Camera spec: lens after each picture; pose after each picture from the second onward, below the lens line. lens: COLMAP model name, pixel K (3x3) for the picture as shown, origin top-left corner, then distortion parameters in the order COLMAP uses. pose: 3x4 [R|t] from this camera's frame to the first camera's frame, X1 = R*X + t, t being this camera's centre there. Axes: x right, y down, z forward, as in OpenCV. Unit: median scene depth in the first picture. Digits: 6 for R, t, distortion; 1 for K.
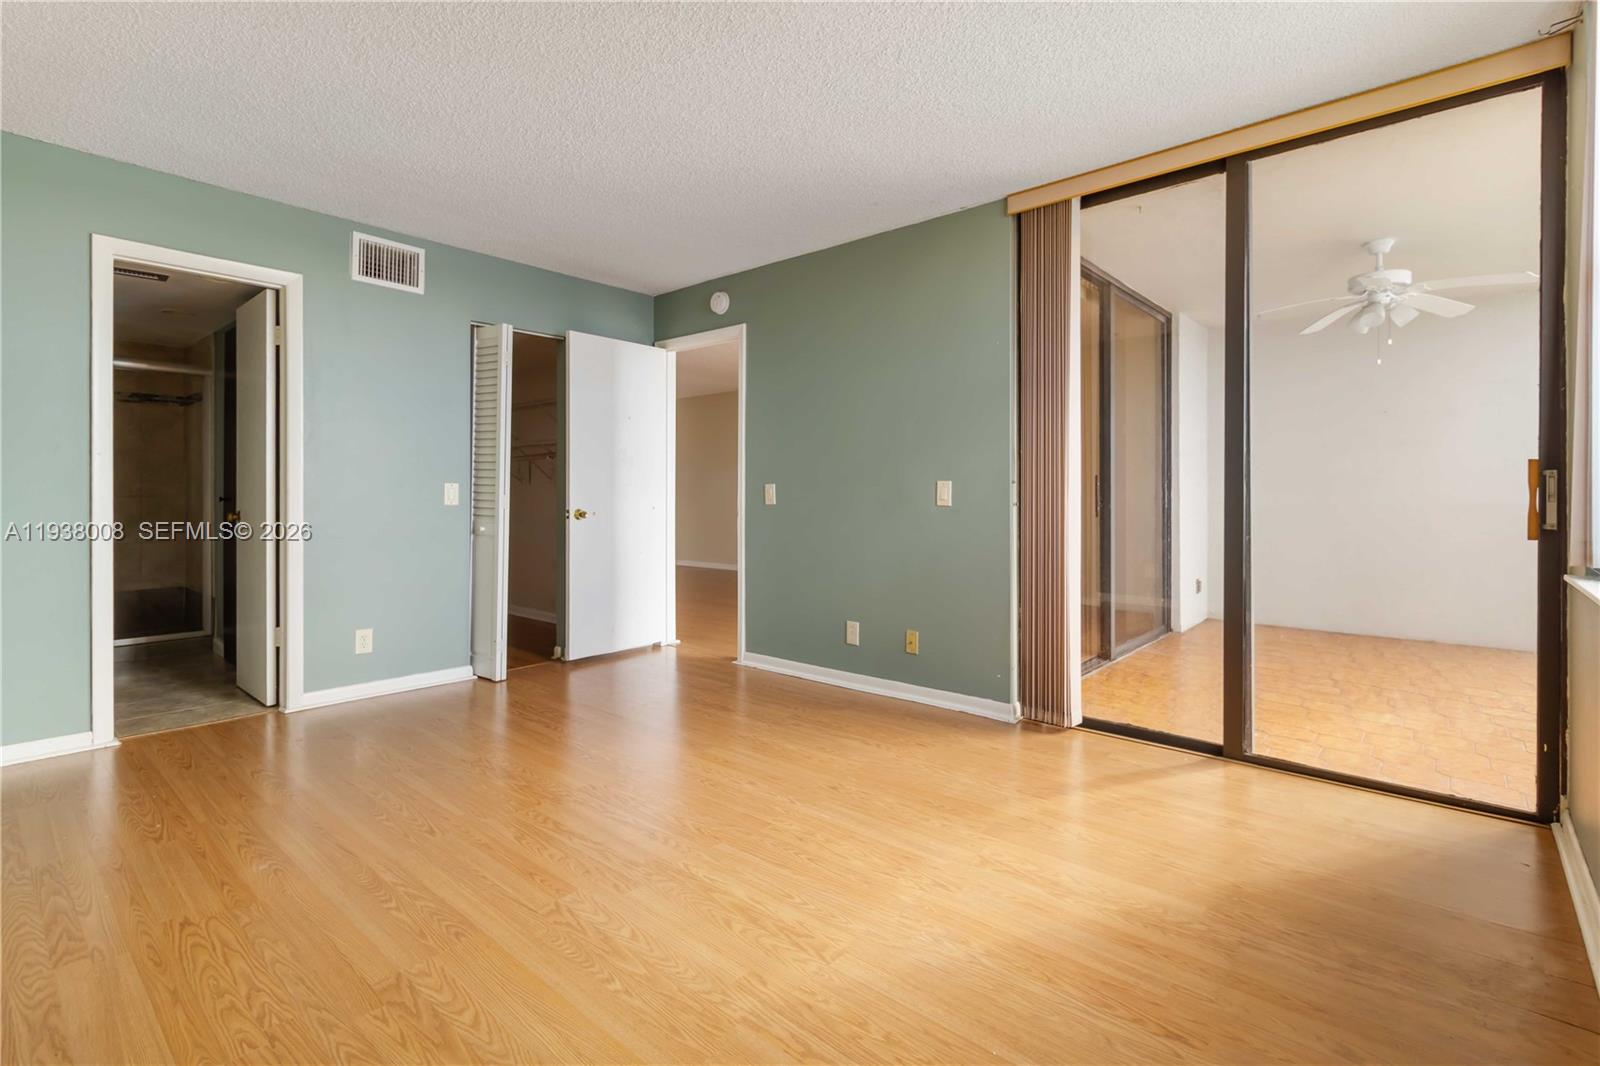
lens RADIAL K [[742.4, 0, 814.1], [0, 742.4, 505.5], [0, 0, 1]] dist [0.009801, -0.000214]
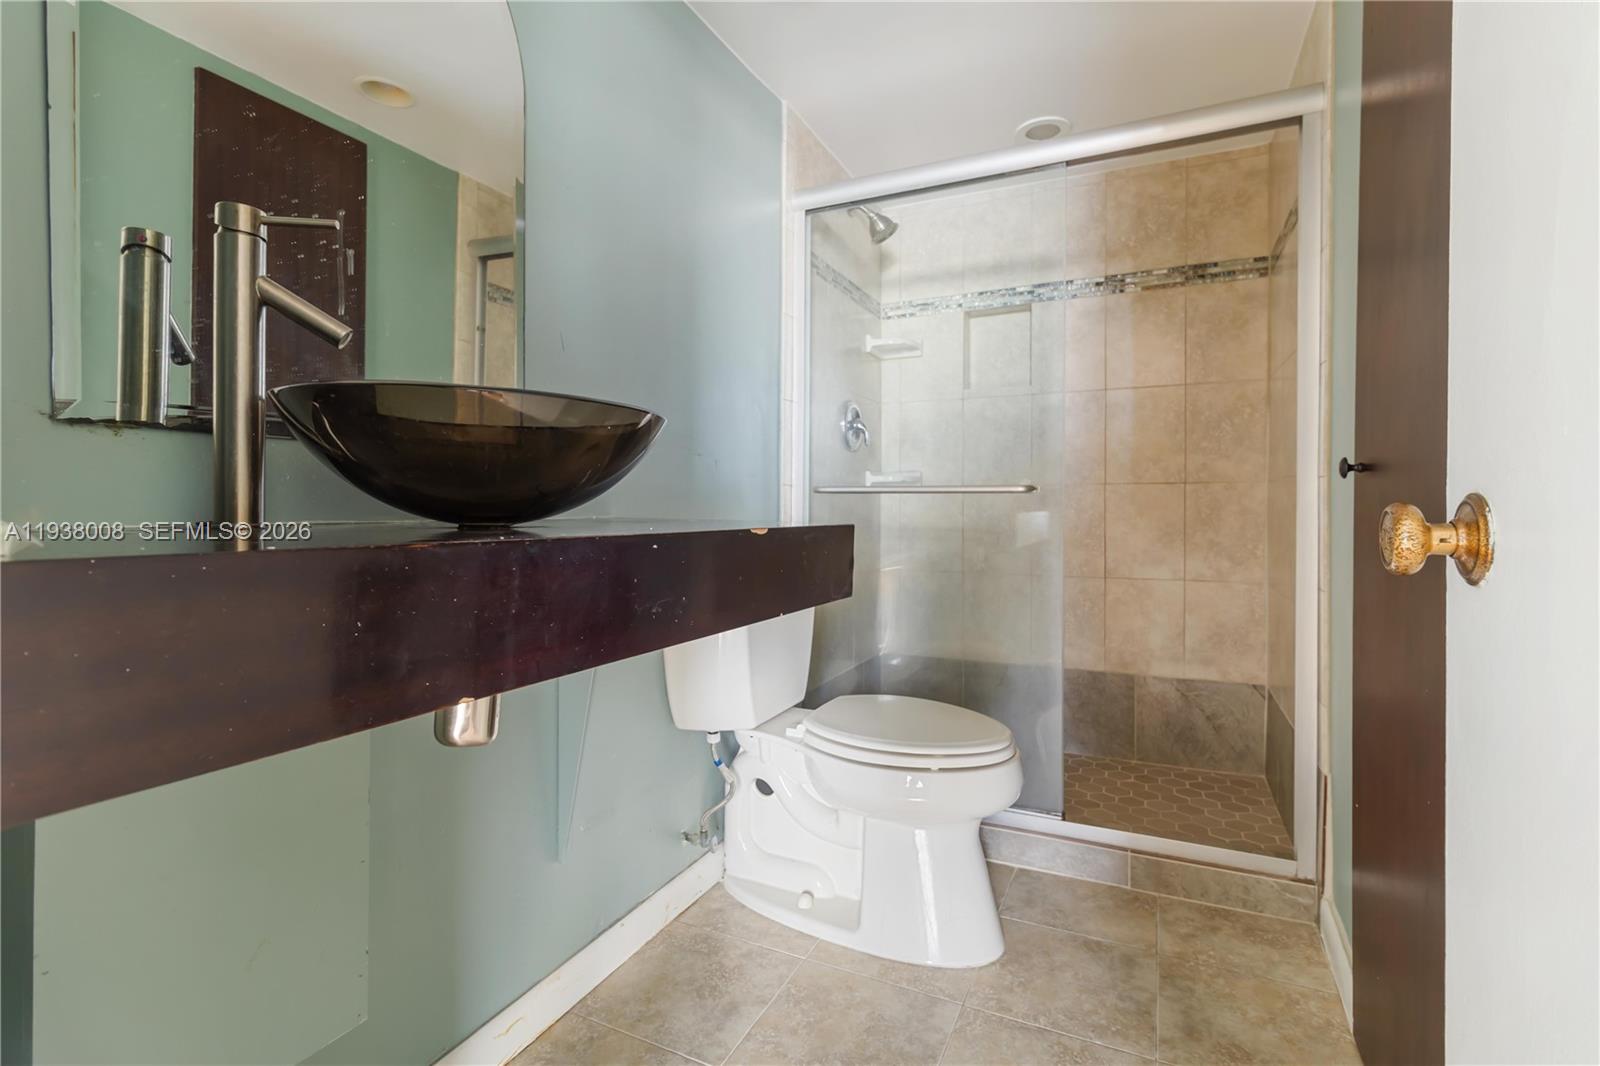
lens RADIAL K [[742.4, 0, 814.1], [0, 742.4, 505.5], [0, 0, 1]] dist [0.009801, -0.000214]
pose [[0.274543, -0.004859, -0.961563, -0.806877], [-0.013751, 0.999865, -0.008979, 0.014566], [0.961477, 0.015687, 0.274439, 1.018199]]
